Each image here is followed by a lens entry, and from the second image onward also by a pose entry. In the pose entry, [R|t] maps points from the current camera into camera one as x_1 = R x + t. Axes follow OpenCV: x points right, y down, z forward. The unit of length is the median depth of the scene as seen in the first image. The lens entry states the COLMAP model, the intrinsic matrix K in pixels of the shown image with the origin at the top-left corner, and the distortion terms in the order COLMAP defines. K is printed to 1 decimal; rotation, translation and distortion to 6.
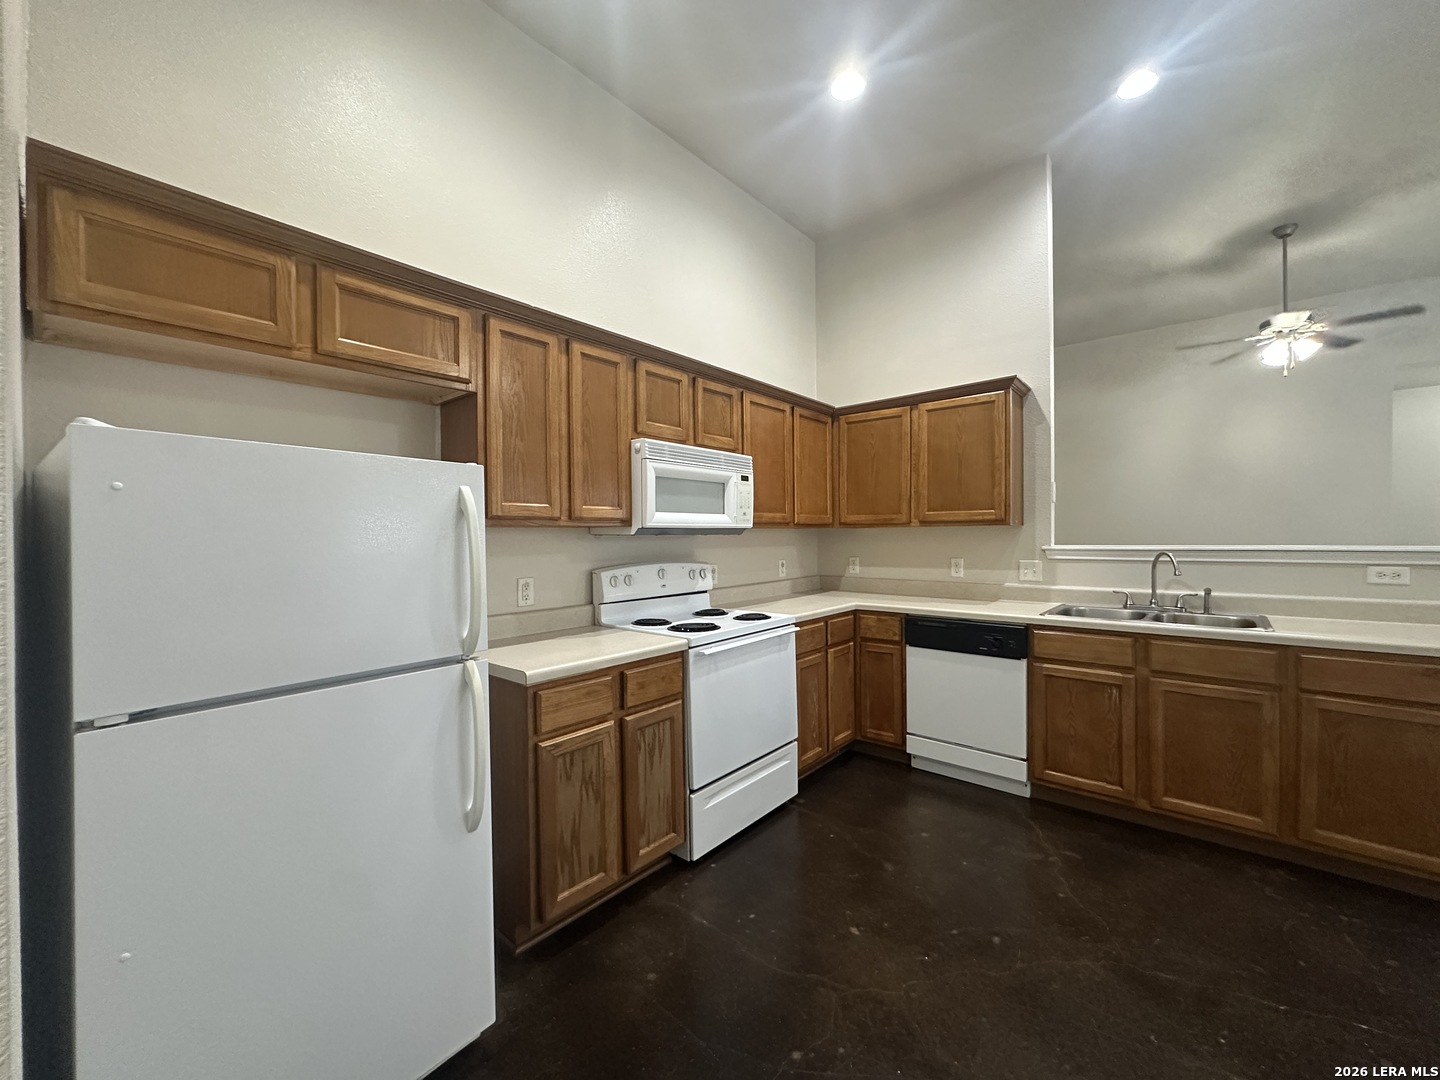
lens RADIAL K [[571.4, 0, 720.0], [0, 571.4, 540.0], [0, 0, 1]] dist [0.001811, 0.000175]
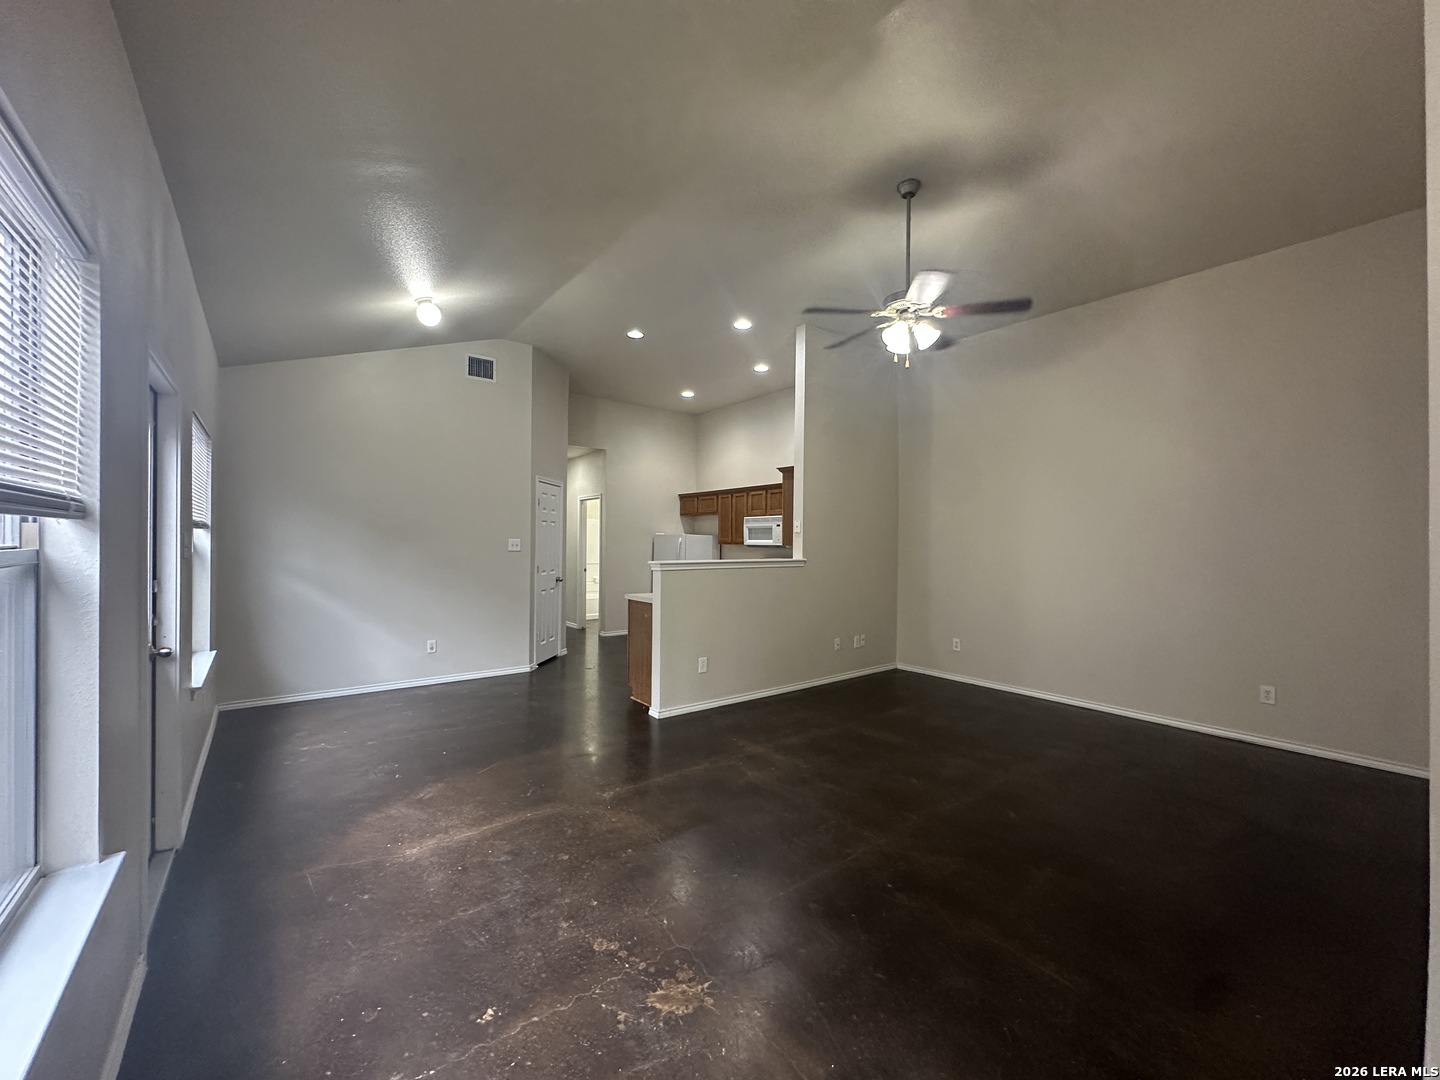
lens RADIAL K [[571.4, 0, 720.0], [0, 571.4, 540.0], [0, 0, 1]] dist [0.001811, 0.000175]
pose [[-0.210440, 0.016195, -0.977473, 2.634177], [-0.011250, 0.999756, 0.018986, -0.092374], [0.977542, 0.014992, -0.210207, 1.324252]]
